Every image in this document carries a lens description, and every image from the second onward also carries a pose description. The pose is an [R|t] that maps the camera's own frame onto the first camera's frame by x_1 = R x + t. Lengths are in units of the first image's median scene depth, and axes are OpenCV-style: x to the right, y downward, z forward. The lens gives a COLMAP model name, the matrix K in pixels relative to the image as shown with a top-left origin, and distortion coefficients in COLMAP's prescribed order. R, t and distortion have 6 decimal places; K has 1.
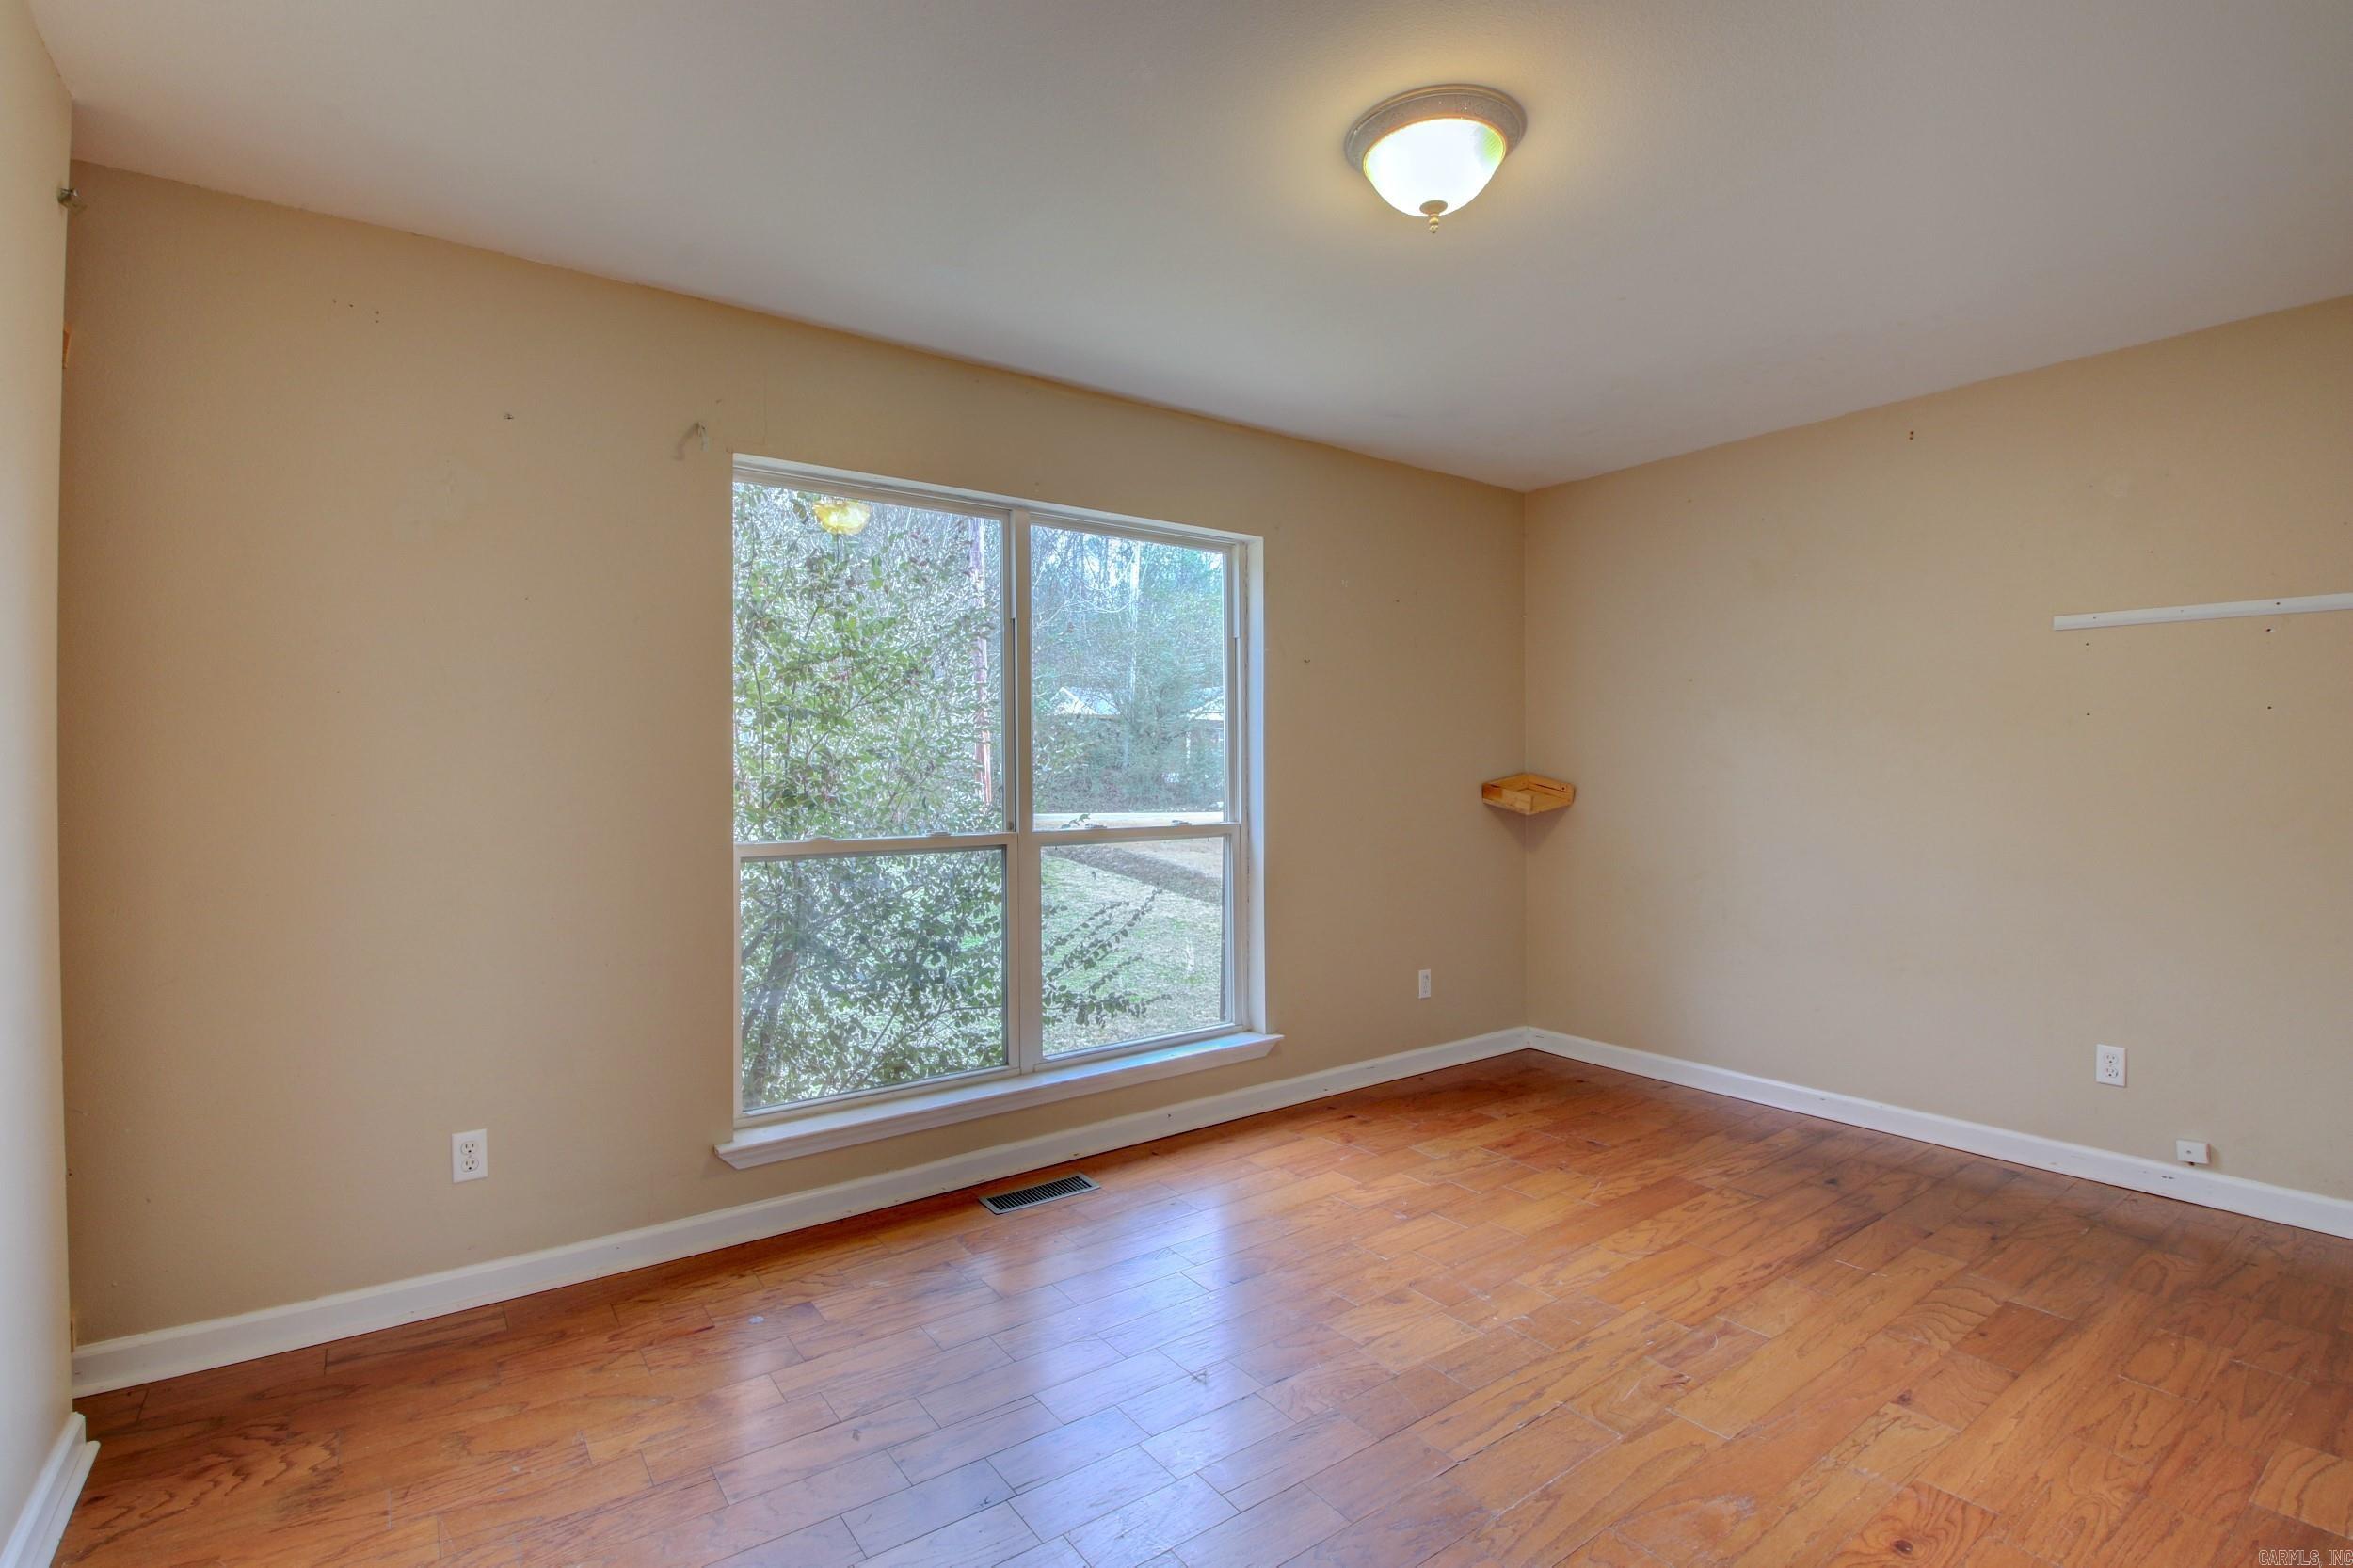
lens RADIAL K [[1091.3, 0, 1182.8], [0, 1091.3, 772.8], [0, 0, 1]] dist [0.008445, -0.020642]
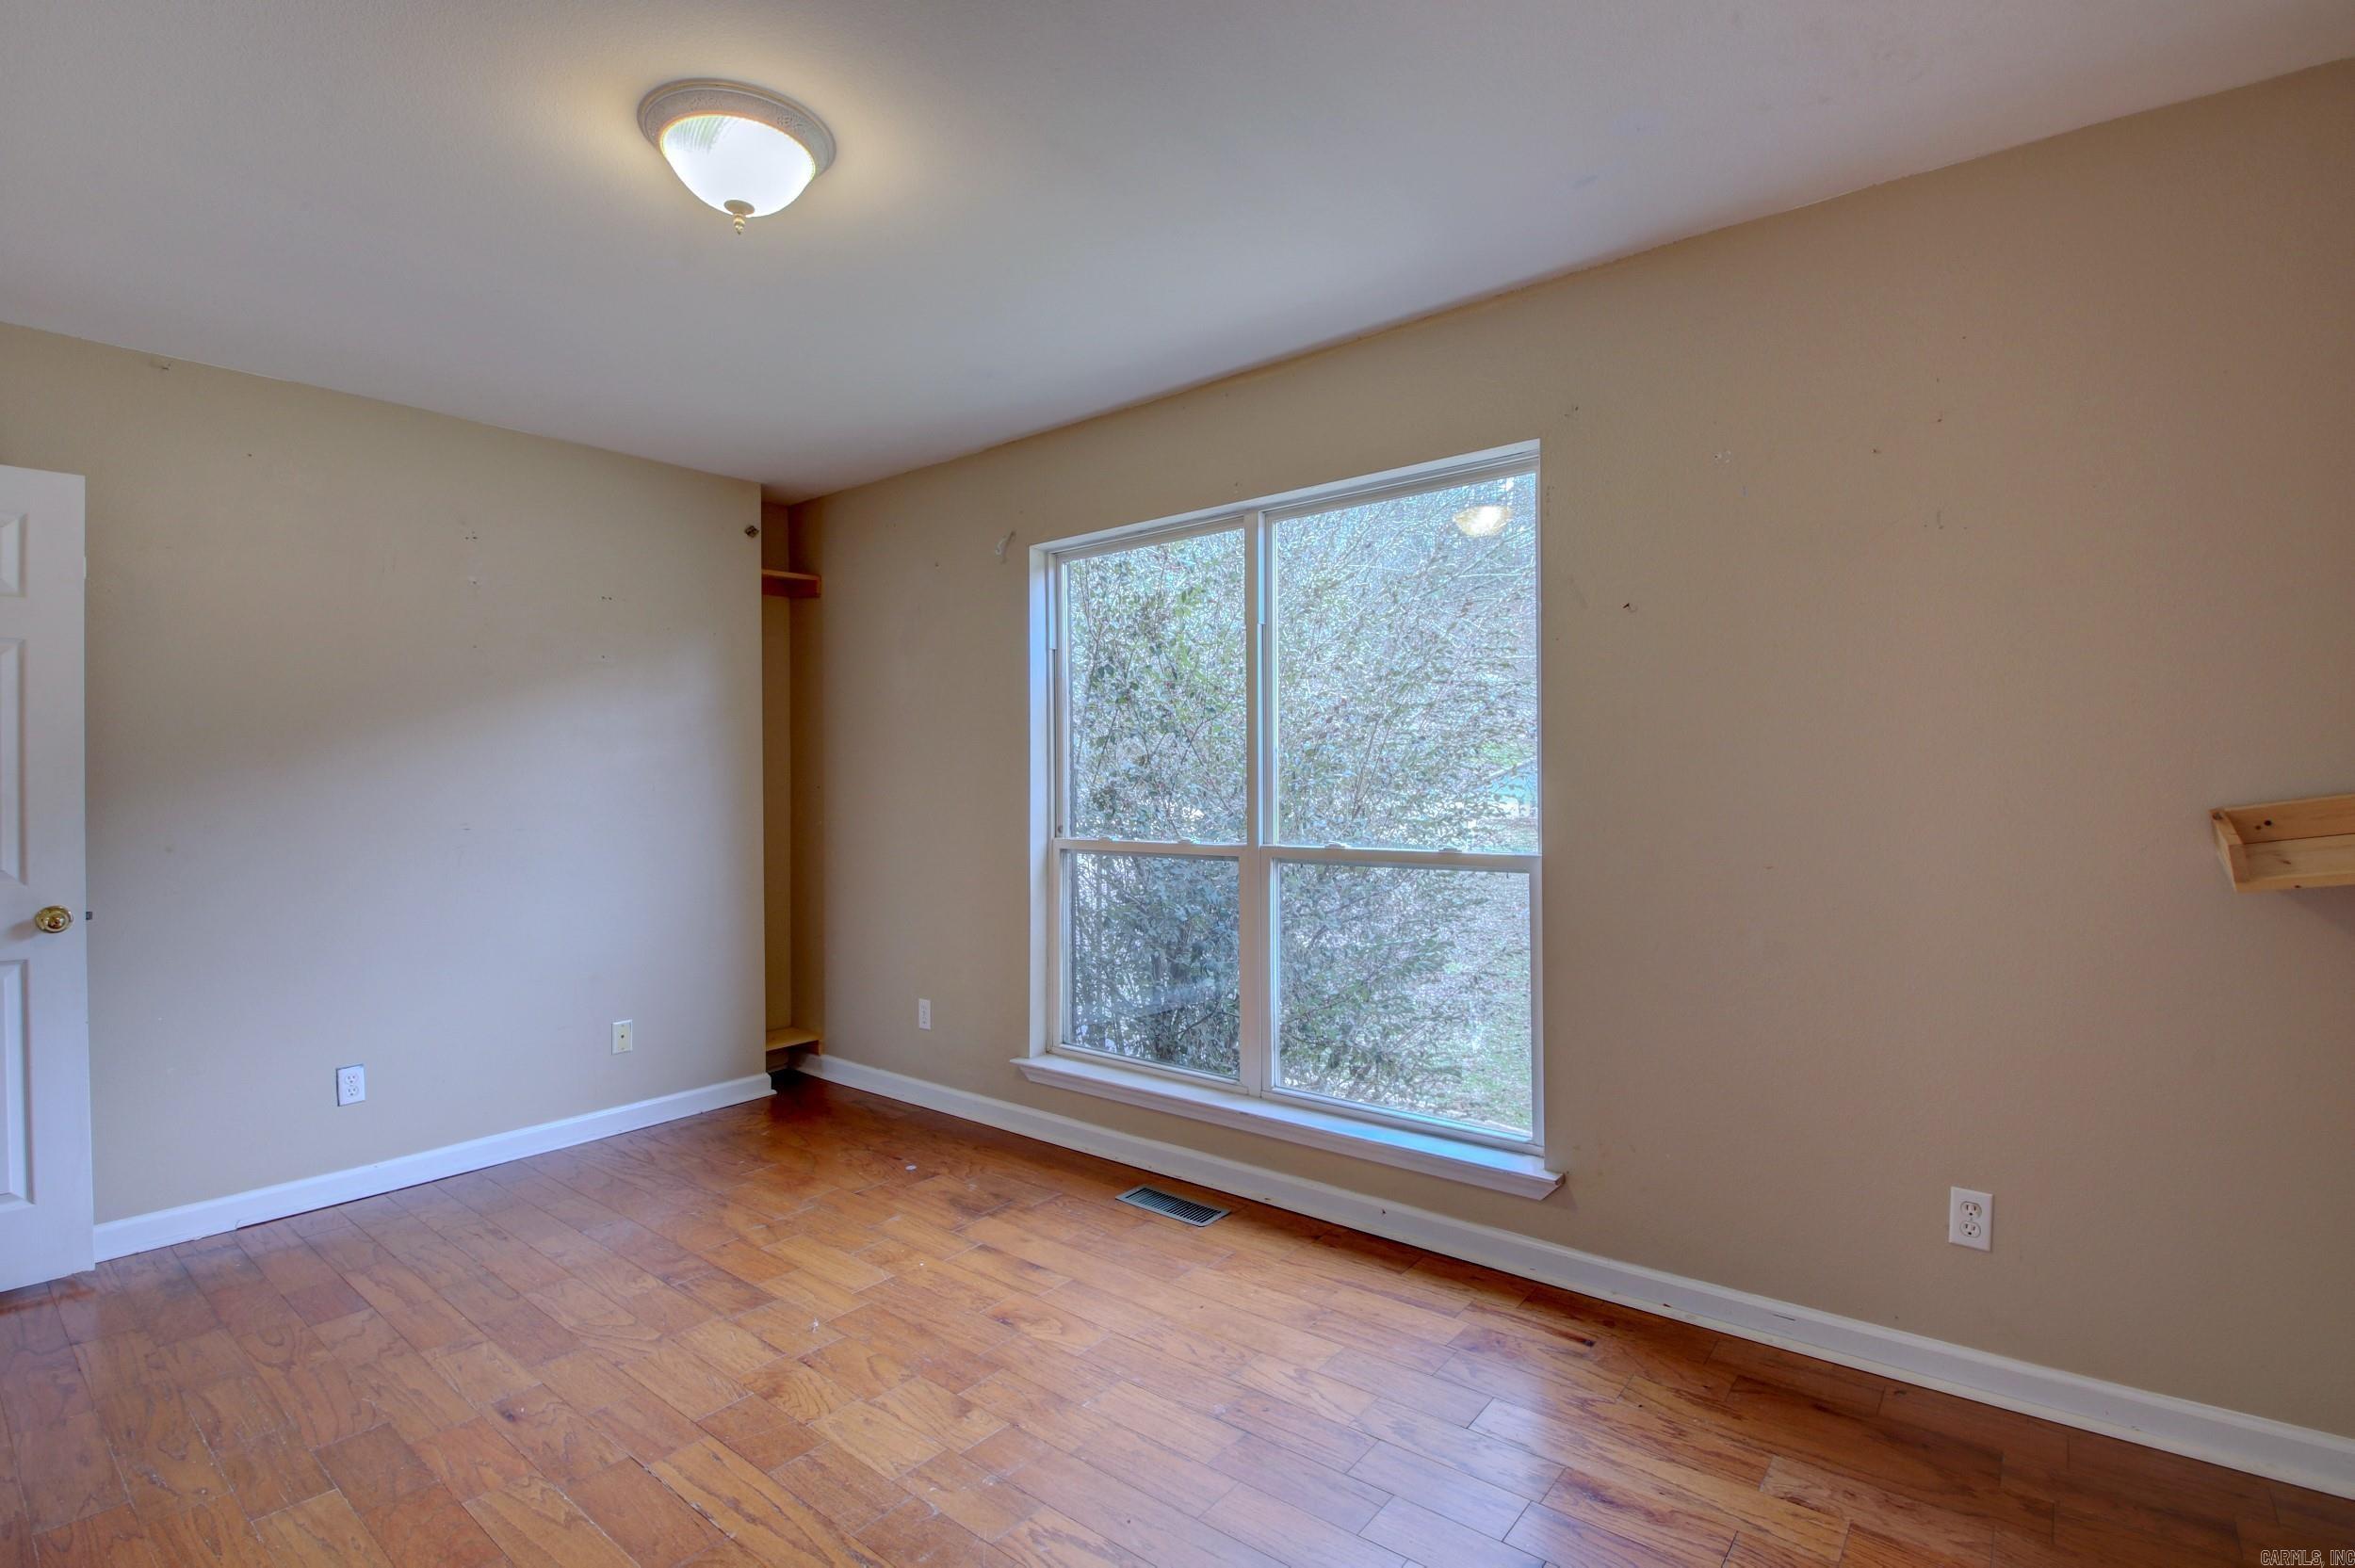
lens RADIAL K [[1092.1, 0, 1178.3], [0, 1092.1, 780.6], [0, 0, 1]] dist [0.008445, -0.020642]
pose [[0.258370, 0.001571, -0.966045, 0.737486], [0.007003, 0.999969, 0.003499, -0.007844], [0.966021, -0.007669, 0.258352, 0.657928]]
